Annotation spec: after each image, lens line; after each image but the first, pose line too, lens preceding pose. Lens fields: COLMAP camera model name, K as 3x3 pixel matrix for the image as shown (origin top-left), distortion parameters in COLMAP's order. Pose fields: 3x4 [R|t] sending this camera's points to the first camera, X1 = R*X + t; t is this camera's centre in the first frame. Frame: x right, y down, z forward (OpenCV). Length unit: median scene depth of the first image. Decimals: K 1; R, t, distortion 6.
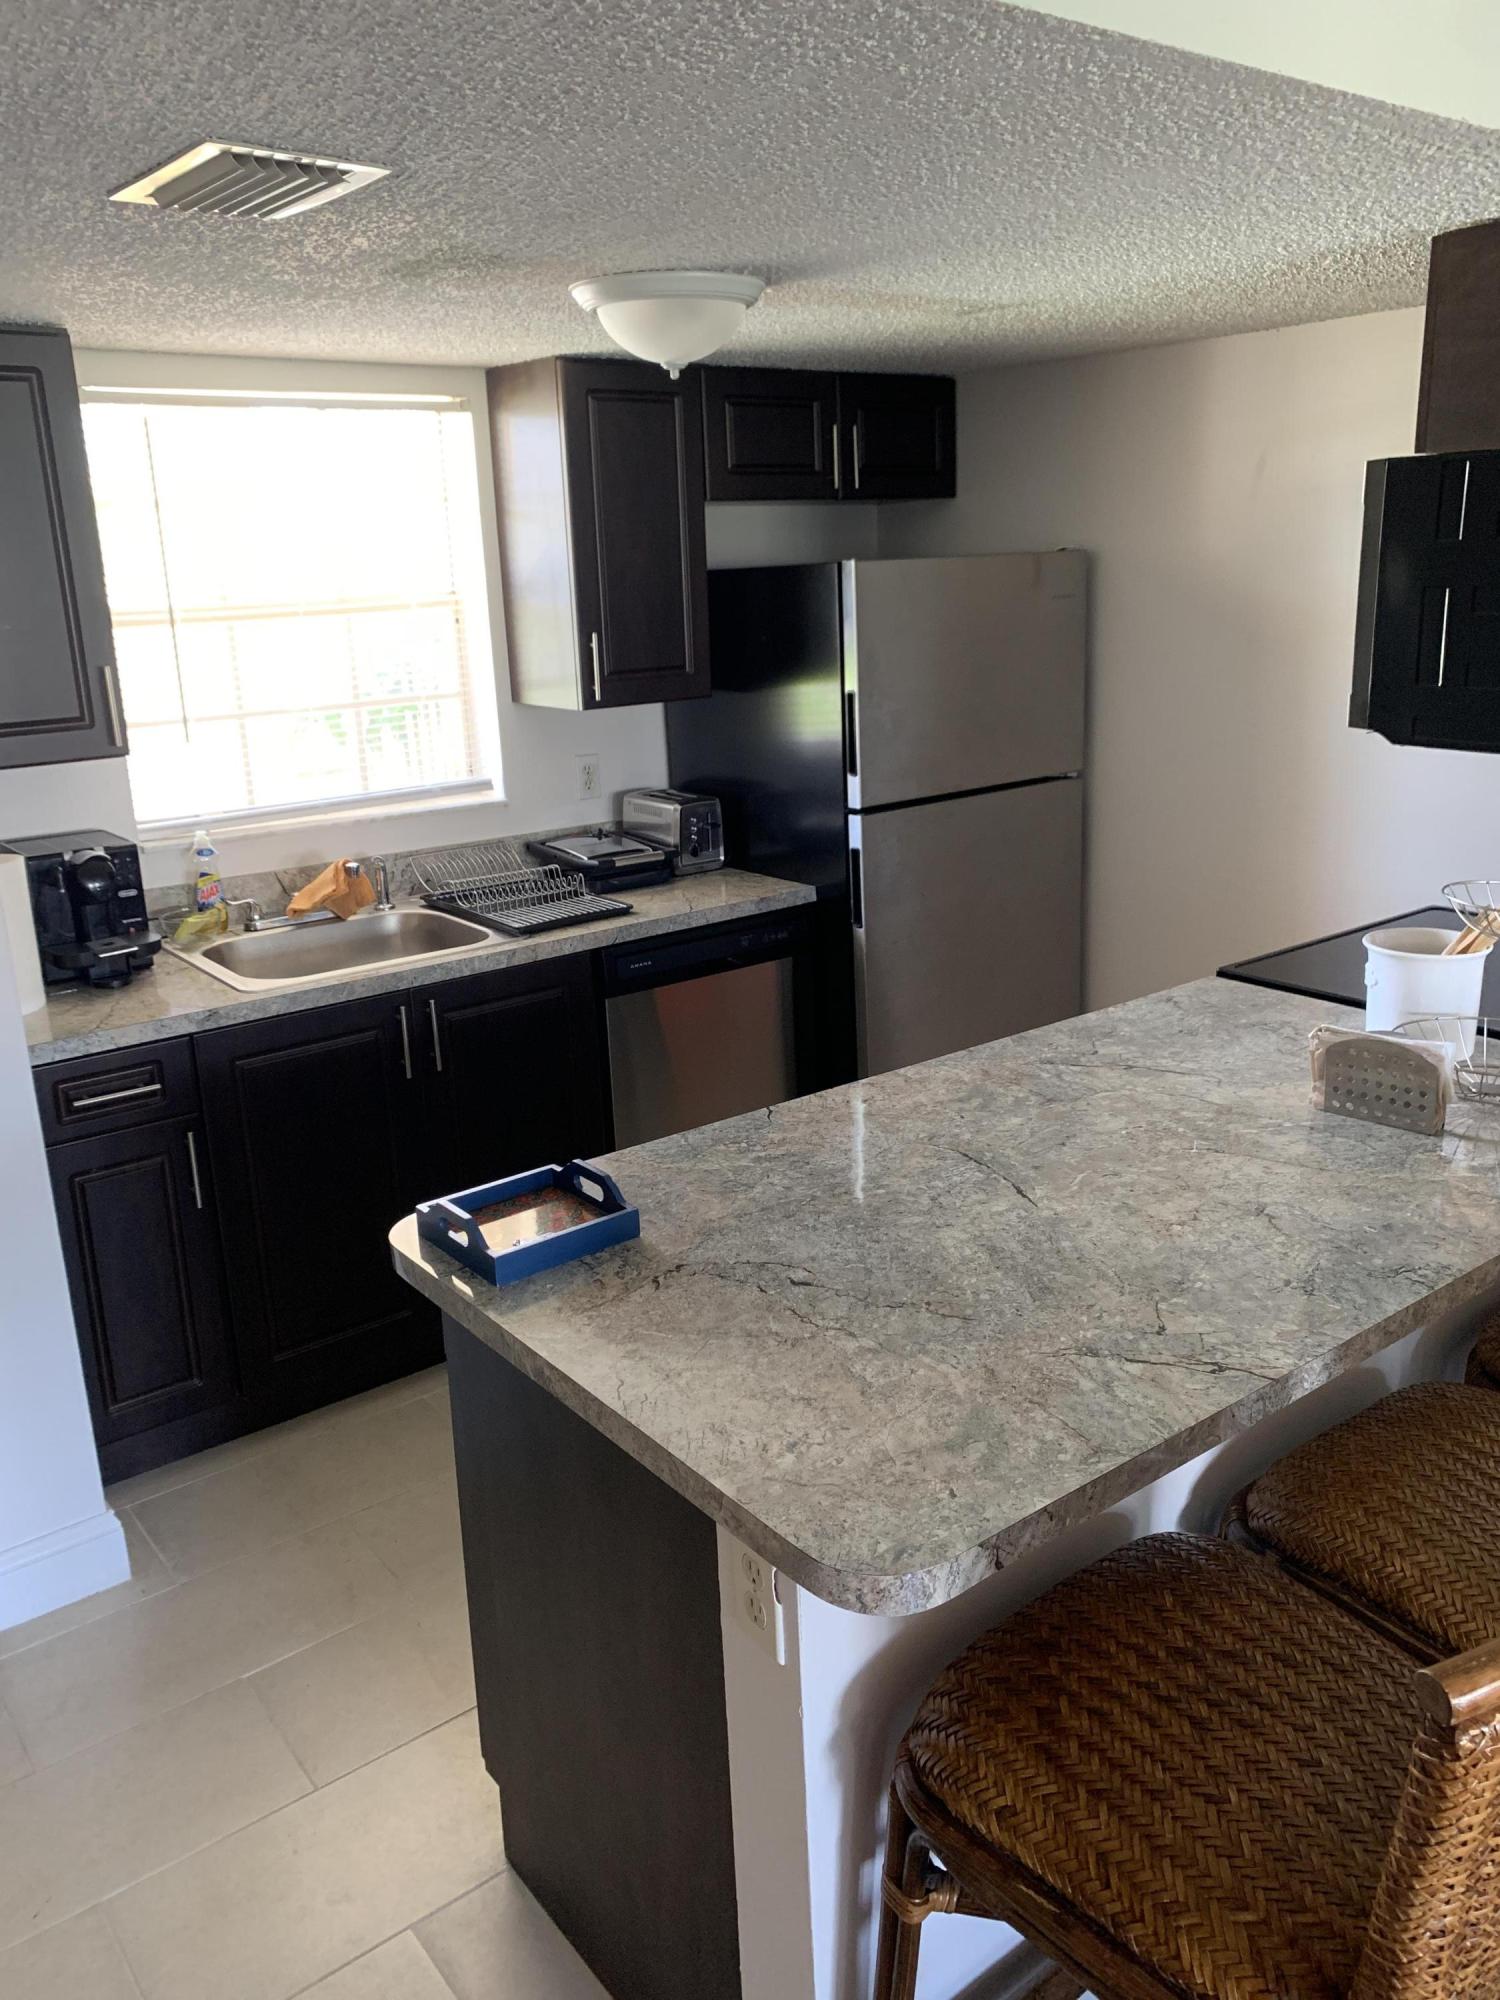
lens RADIAL K [[1537.5, 0, 750.0], [0, 1537.5, 1000.0], [0, 0, 1]] dist [-0.002713, 0.002269]
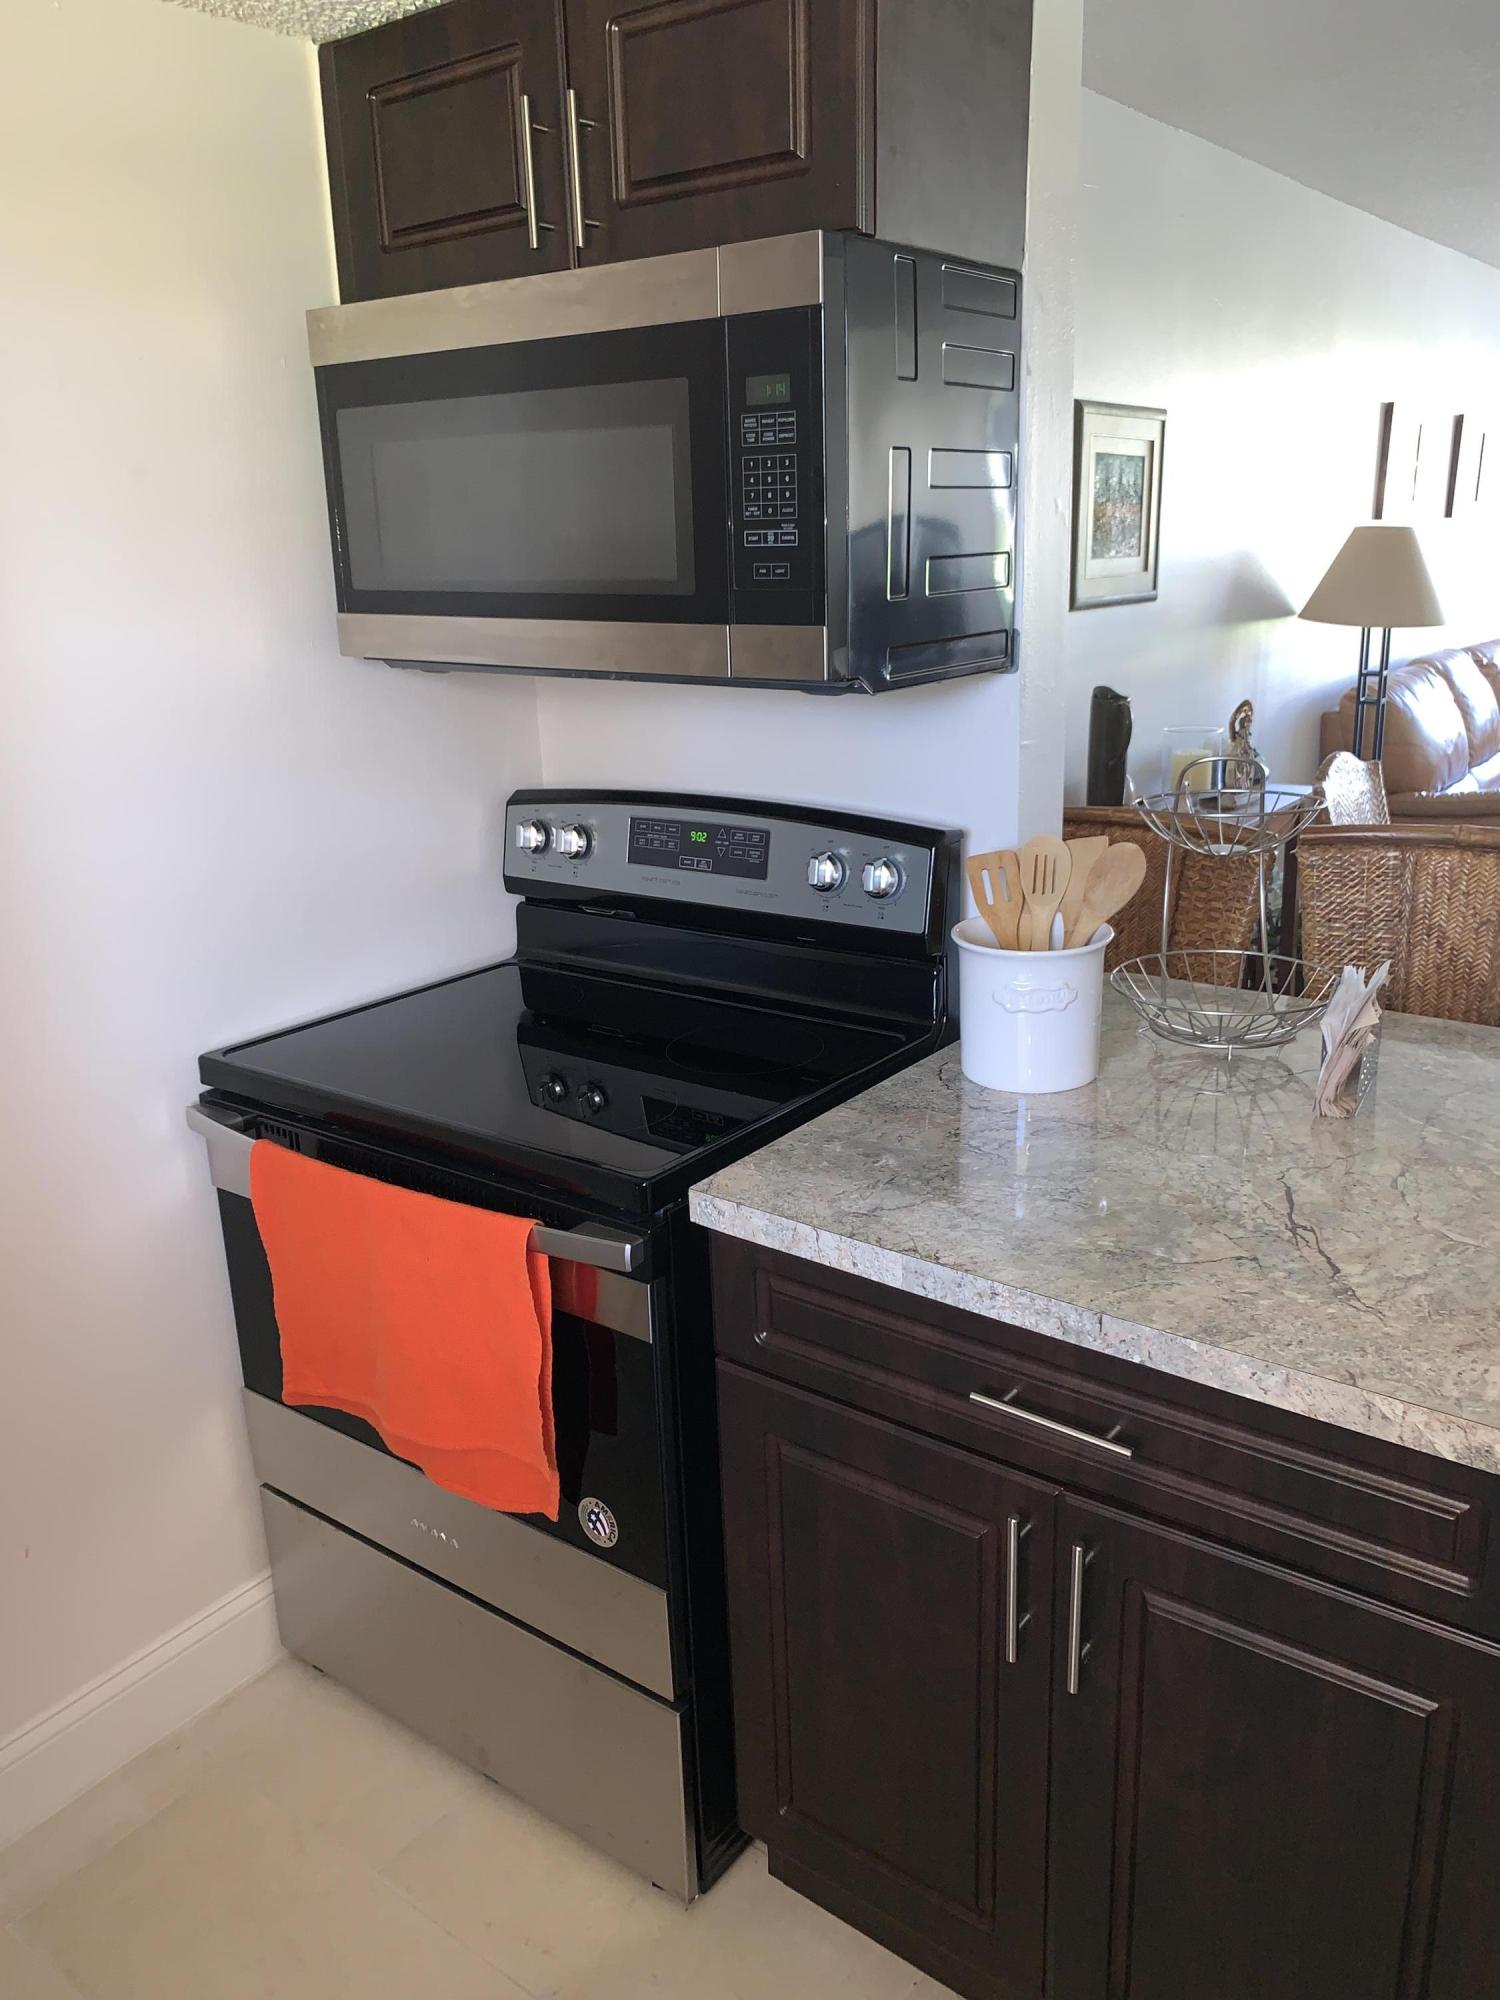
lens RADIAL K [[1534.7, 0, 750.0], [0, 1534.7, 1000.0], [0, 0, 1]] dist [0.064170, -0.134674]
pose [[-0.262601, -0.249047, 0.932210, -0.305031], [0.308179, 0.893868, 0.325616, -0.388736], [-0.914366, 0.372795, -0.157980, 1.660446]]
